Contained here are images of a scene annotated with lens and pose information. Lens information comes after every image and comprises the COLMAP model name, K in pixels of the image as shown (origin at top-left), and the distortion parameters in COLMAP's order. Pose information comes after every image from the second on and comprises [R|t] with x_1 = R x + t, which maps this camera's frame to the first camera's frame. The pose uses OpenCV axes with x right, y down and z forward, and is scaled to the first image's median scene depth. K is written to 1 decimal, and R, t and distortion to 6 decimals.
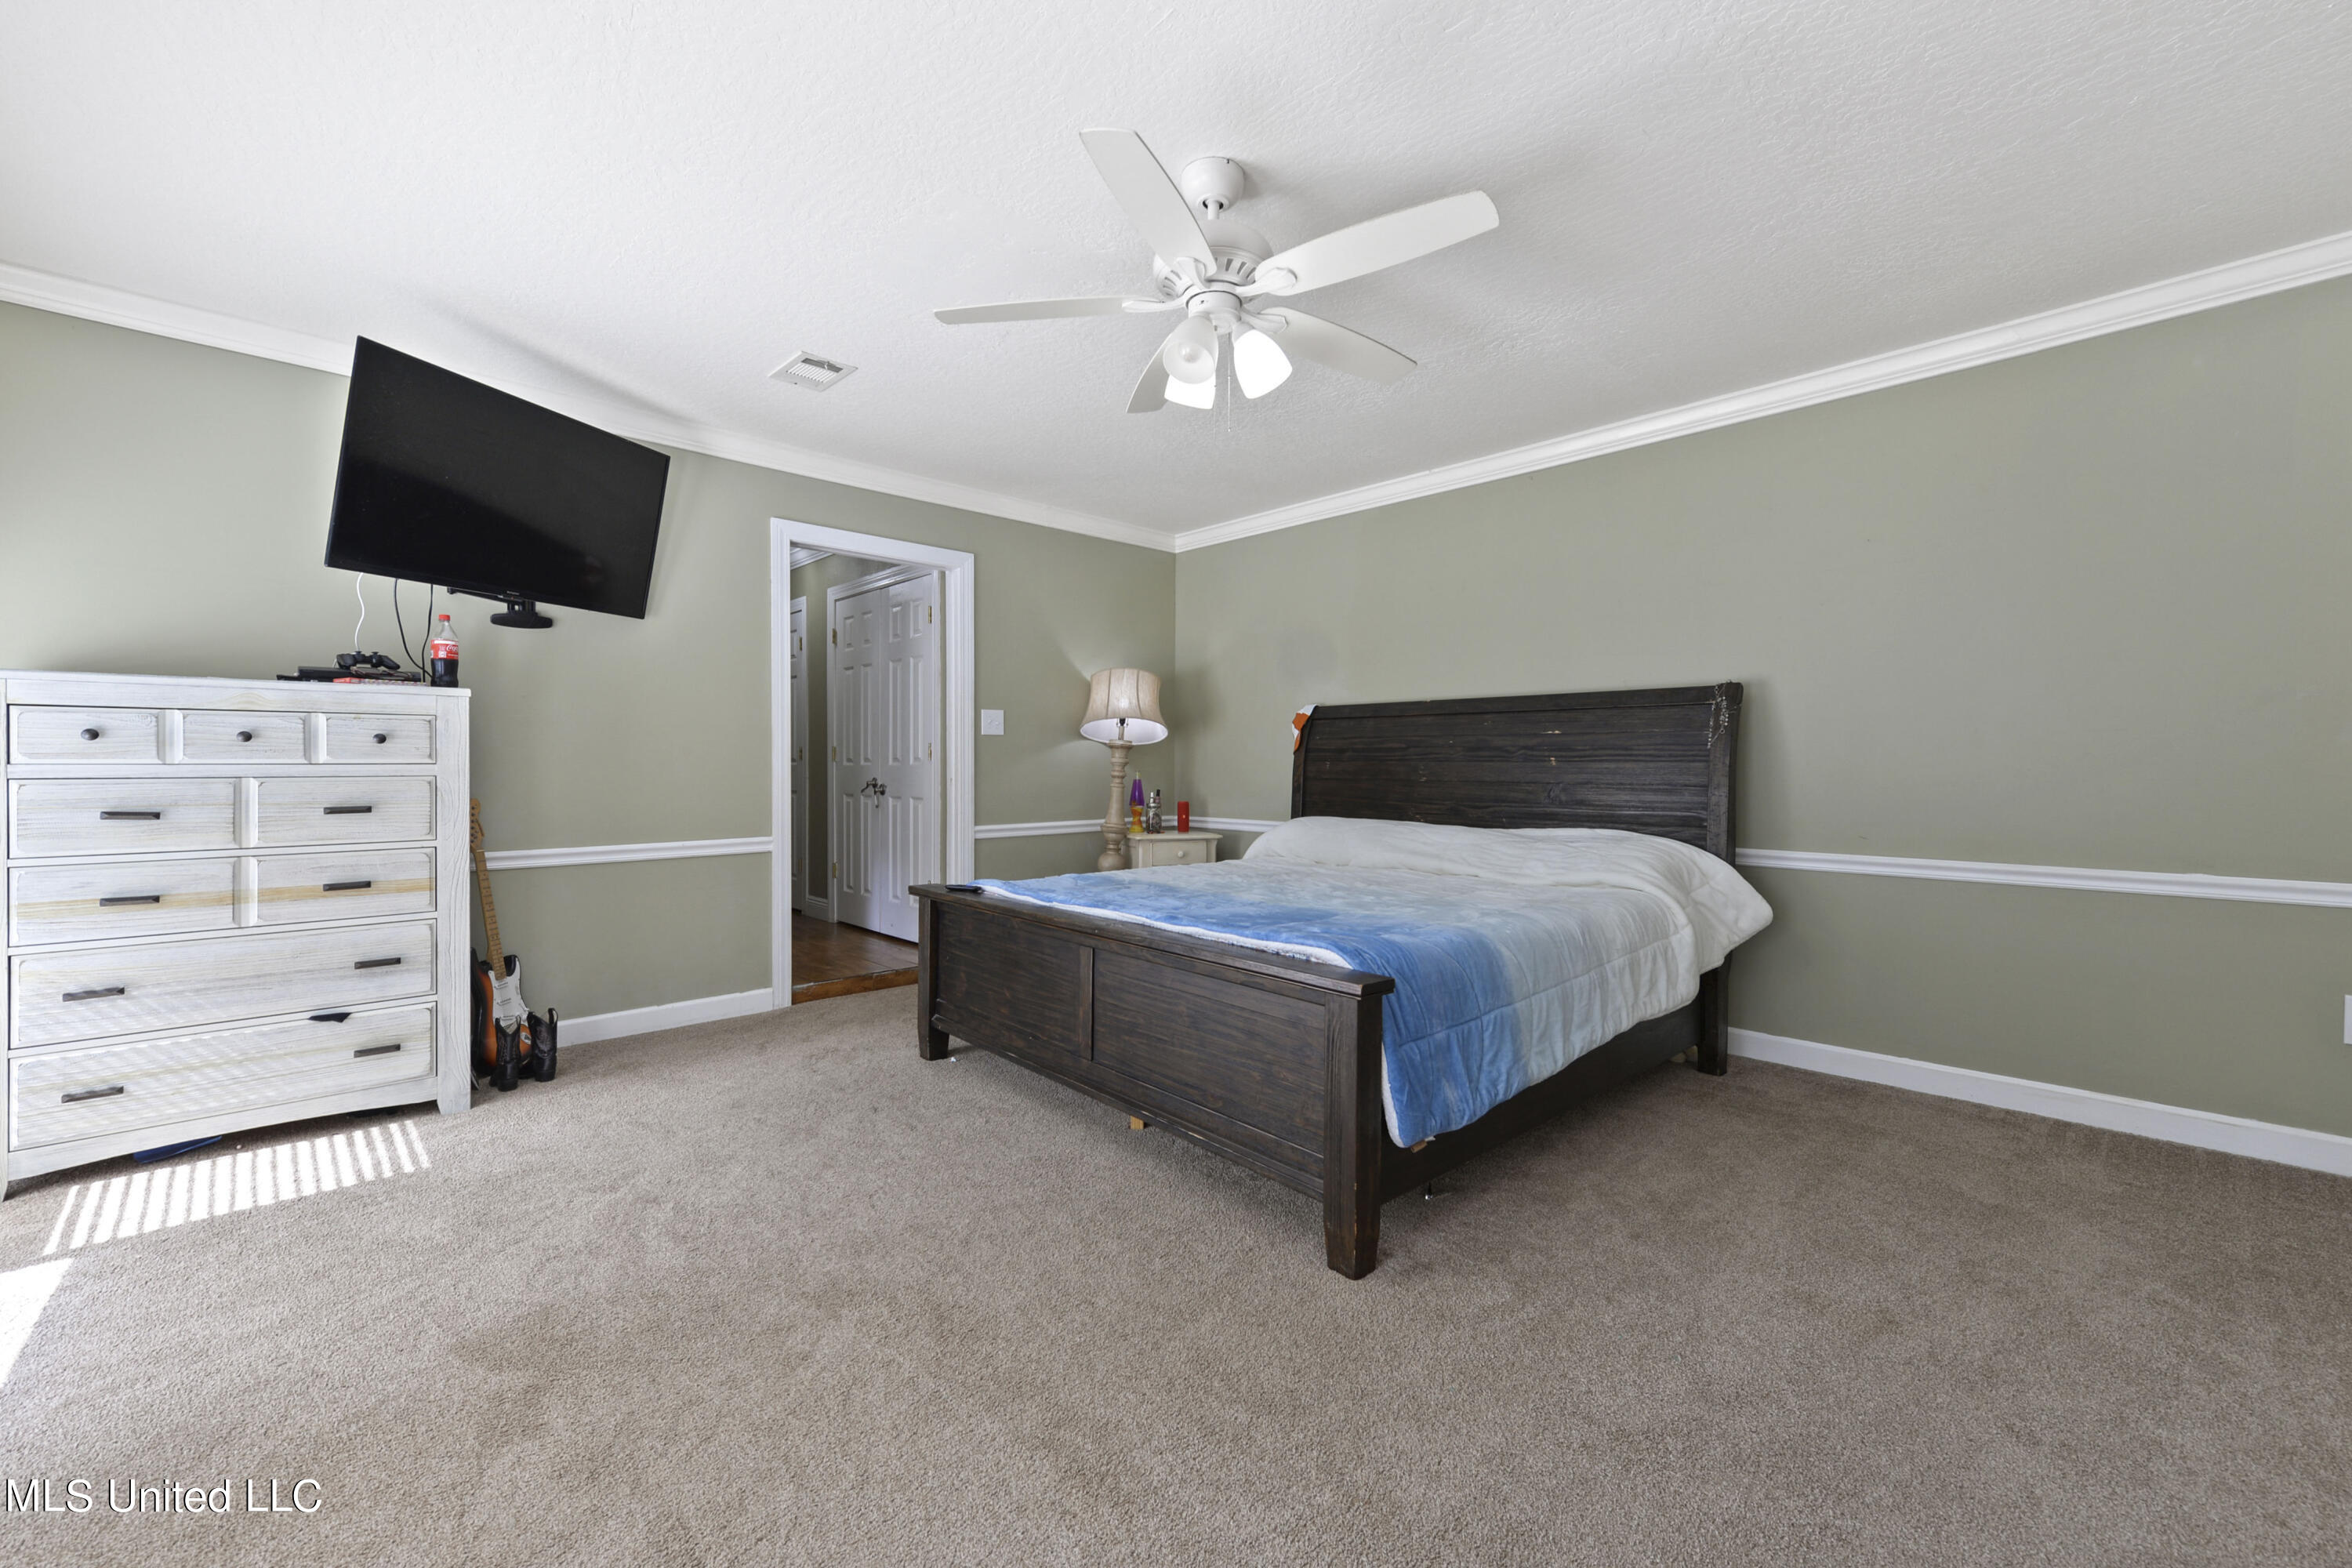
lens RADIAL K [[947.2, 0, 1167.1], [0, 947.2, 760.2], [0, 0, 1]] dist [0.005393, -0.001595]
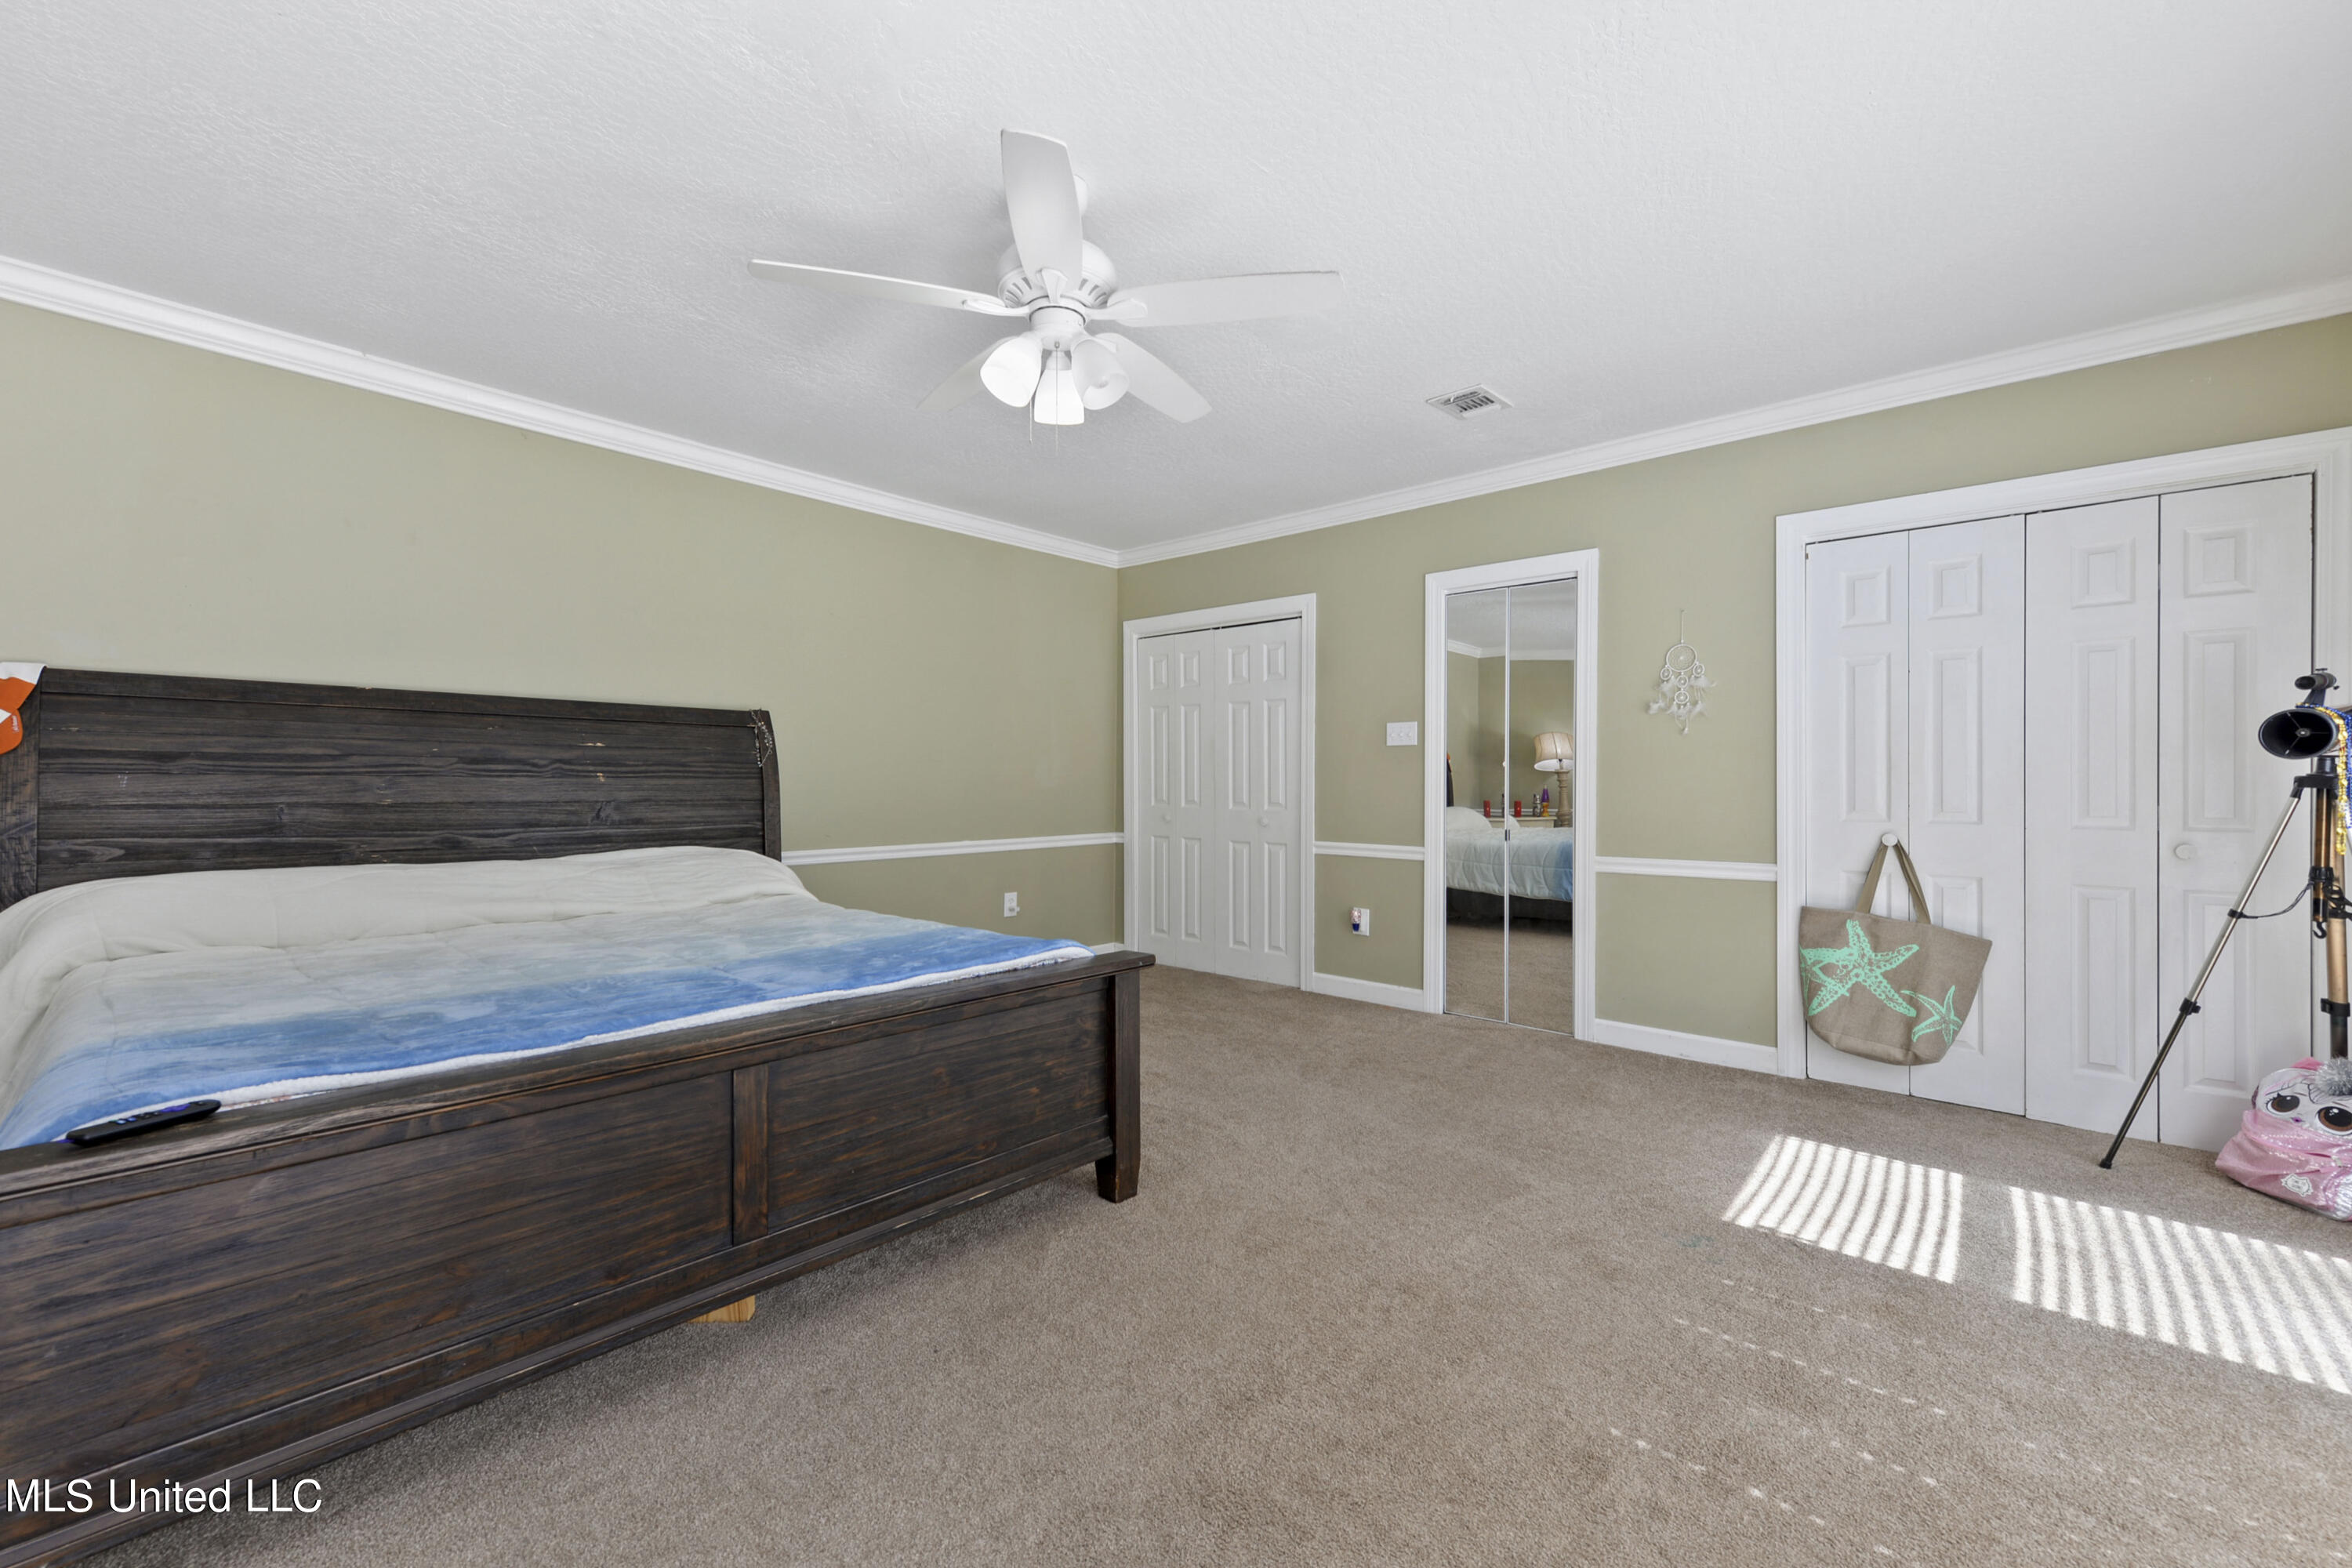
lens RADIAL K [[947.2, 0, 1168.0], [0, 947.2, 787.7], [0, 0, 1]] dist [0.005393, -0.001595]
pose [[-0.095113, -0.008957, 0.995426, -1.147945], [-0.007486, 0.999938, 0.008282, -0.000611], [-0.995438, -0.006664, -0.095174, 1.184874]]
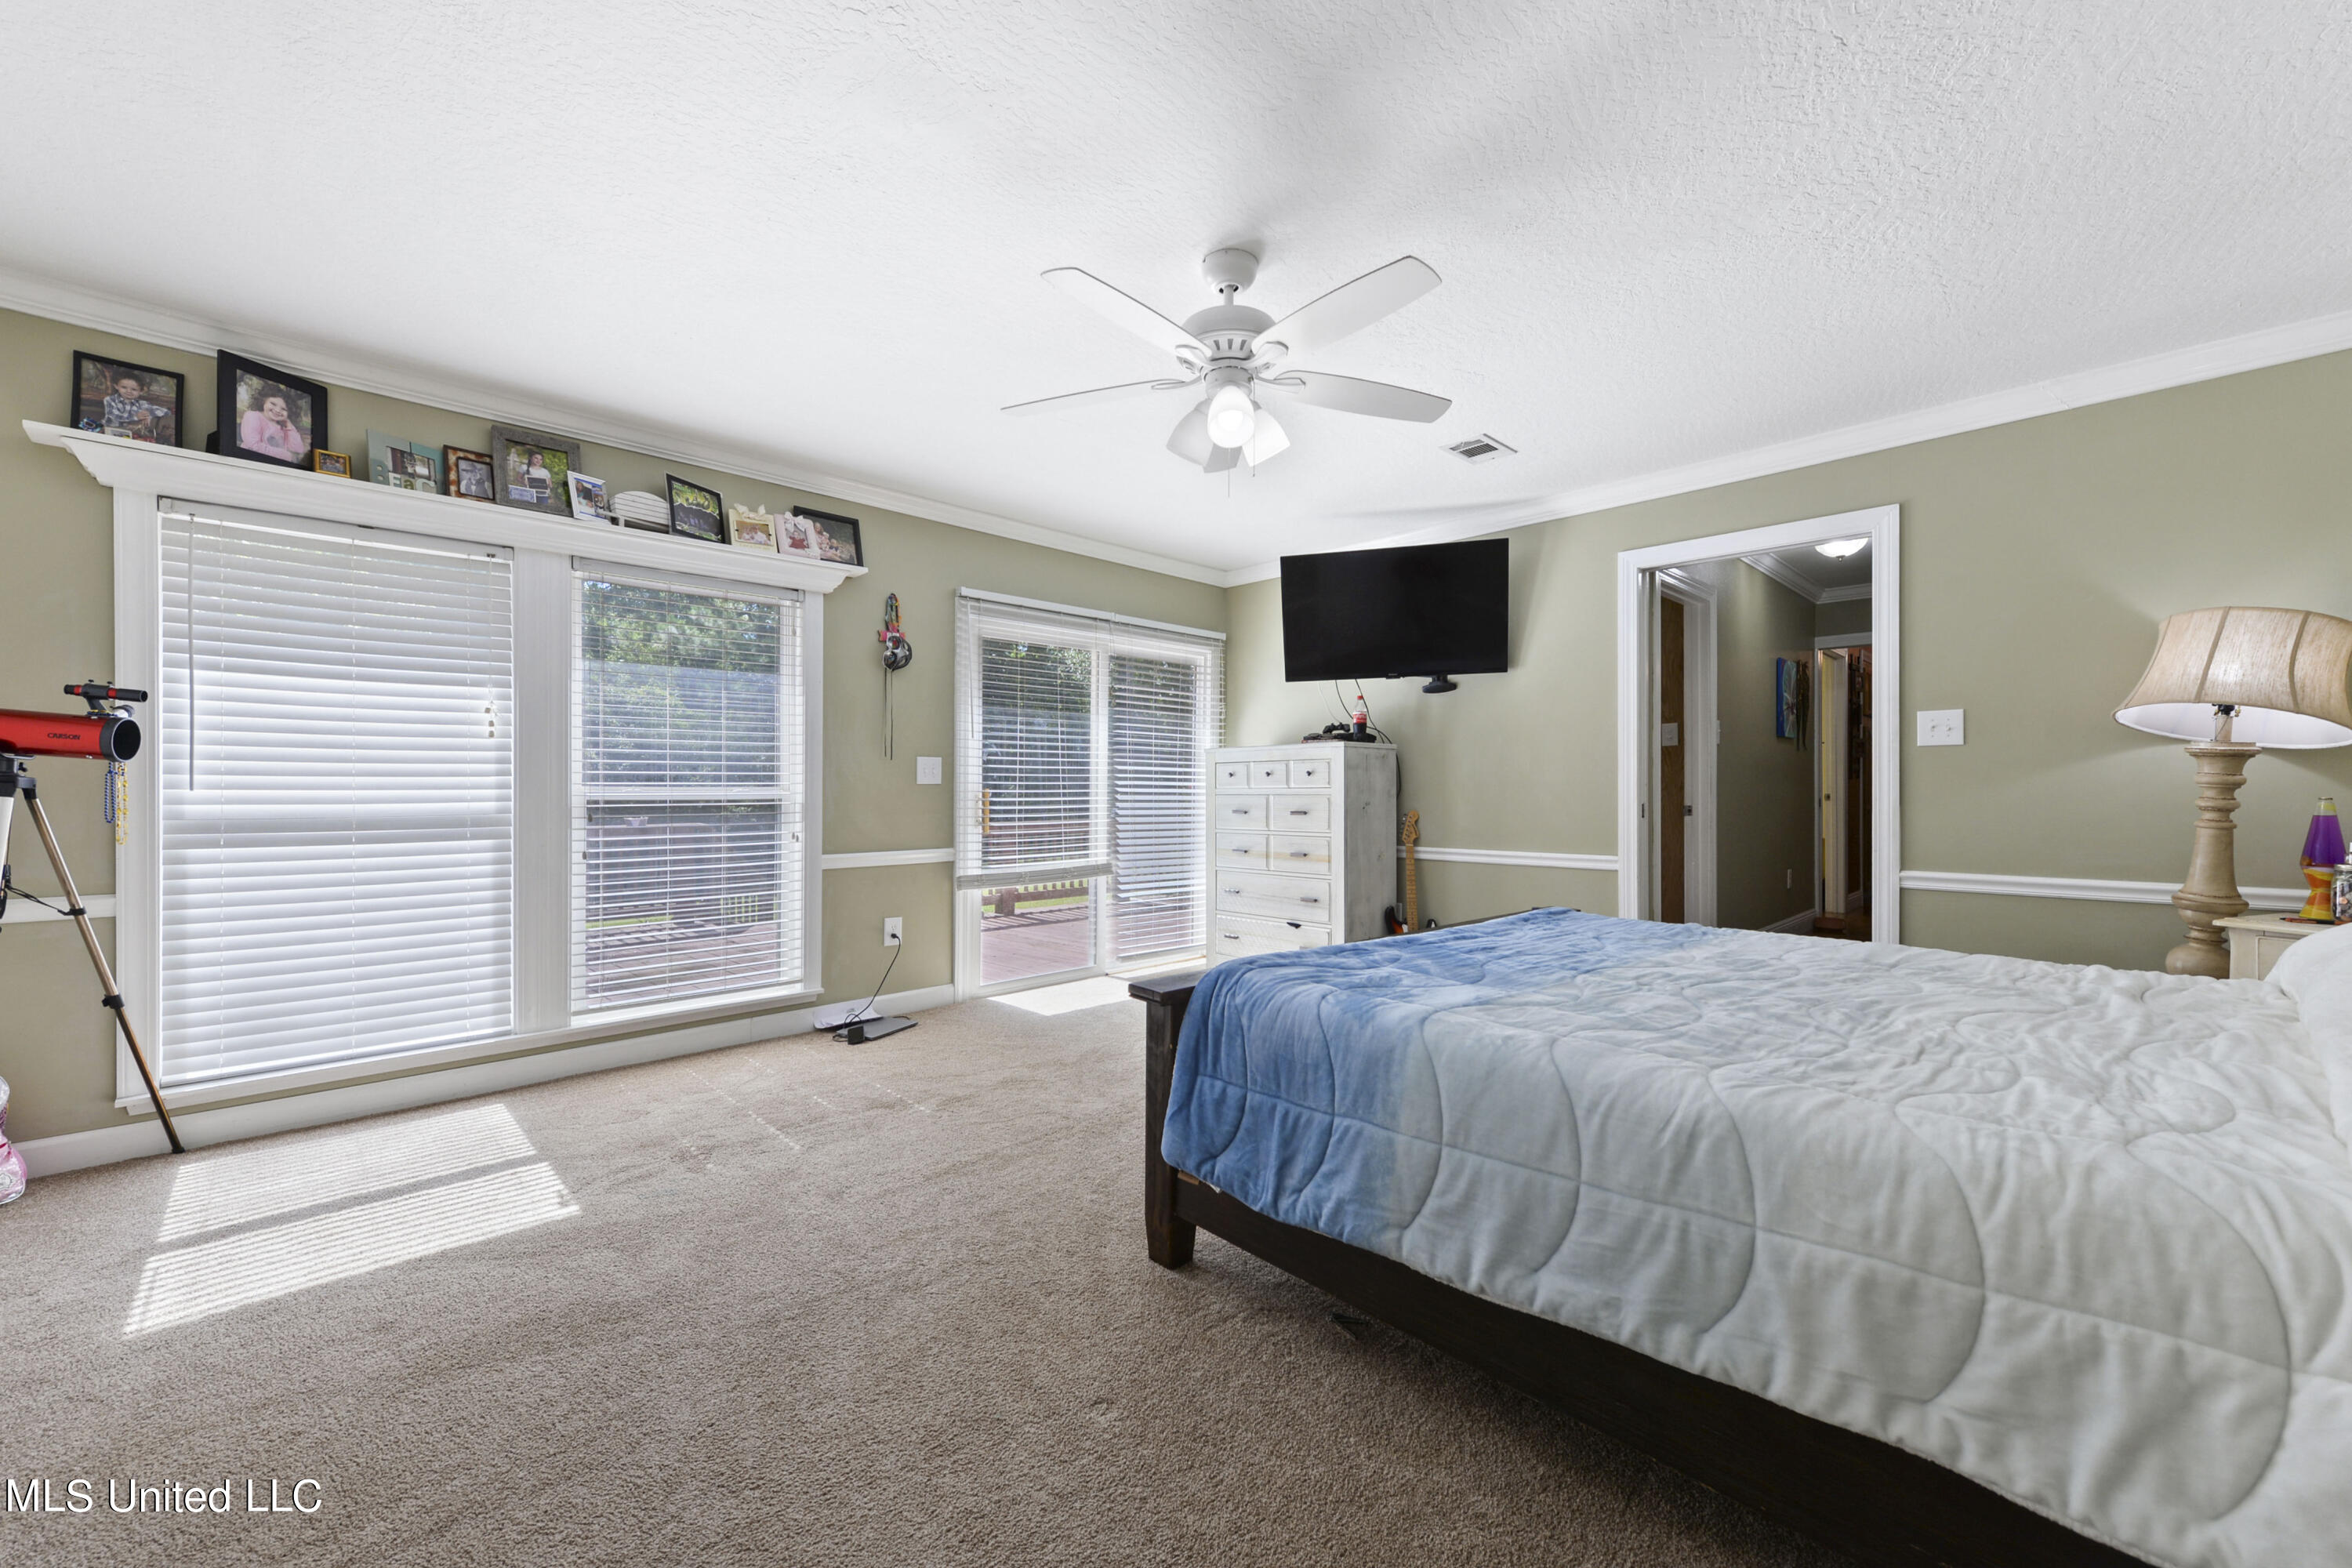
lens RADIAL K [[947.2, 0, 1174.1], [0, 947.2, 788.7], [0, 0, 1]] dist [0.005393, -0.001595]
pose [[0.004829, 0.000112, -0.999988, 0.503197], [0.005689, 0.999984, 0.000139, 0.002221], [0.999972, -0.005690, 0.004828, 0.398234]]
